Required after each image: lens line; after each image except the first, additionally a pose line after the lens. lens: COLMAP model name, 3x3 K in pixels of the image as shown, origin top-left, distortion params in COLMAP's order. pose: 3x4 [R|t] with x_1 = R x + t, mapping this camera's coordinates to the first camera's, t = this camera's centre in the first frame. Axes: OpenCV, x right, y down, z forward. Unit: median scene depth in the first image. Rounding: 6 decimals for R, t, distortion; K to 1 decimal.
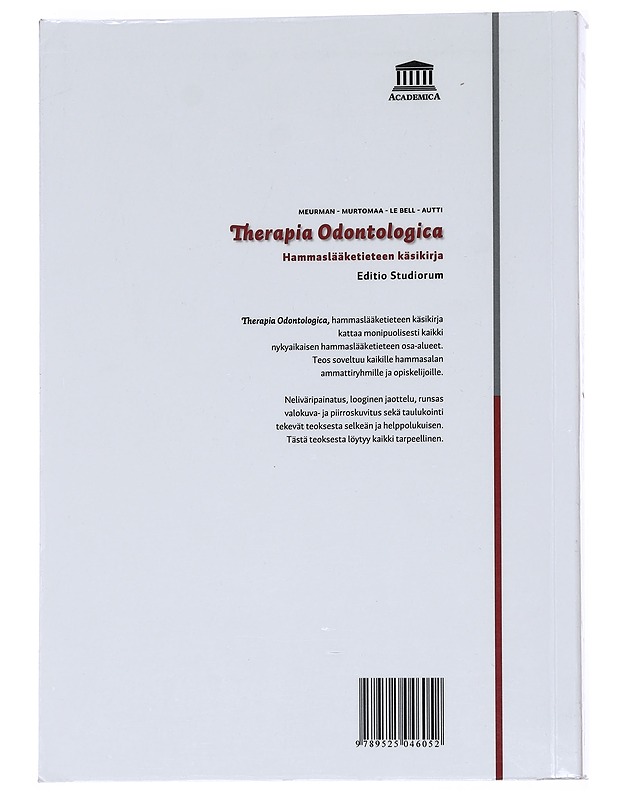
lens RADIAL K [[2329.2, 0, 309.0], [0, 2329.2, 400.0], [0, 0, 1]] dist [-0.011856, -0.219907]
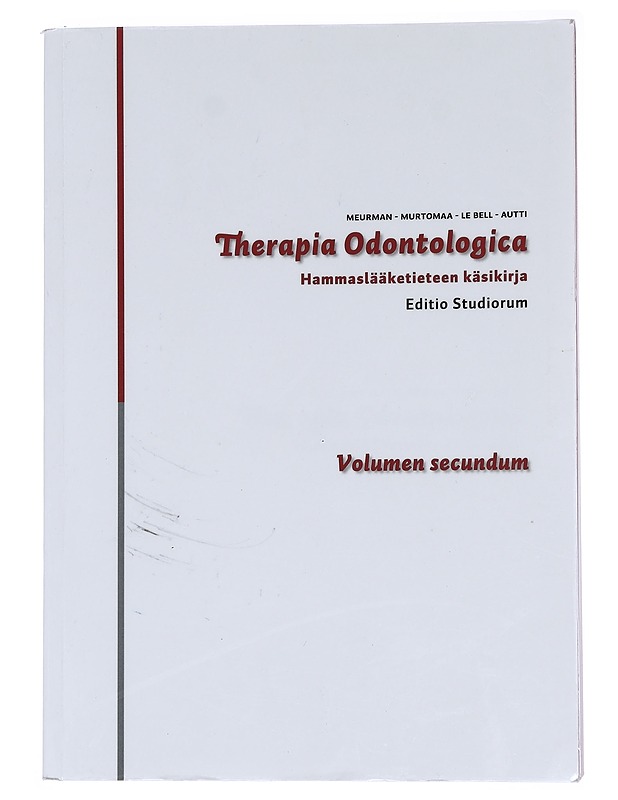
lens RADIAL K [[2279.0, 0, 309.0], [0, 2279.0, 400.0], [0, 0, 1]] dist [0.607857, -0.251717]
pose [[0.999304, 0.002519, -0.037209, 0.018339], [-0.002631, 0.999992, -0.002952, -0.023513], [0.037201, 0.003048, 0.999303, 0.319118]]
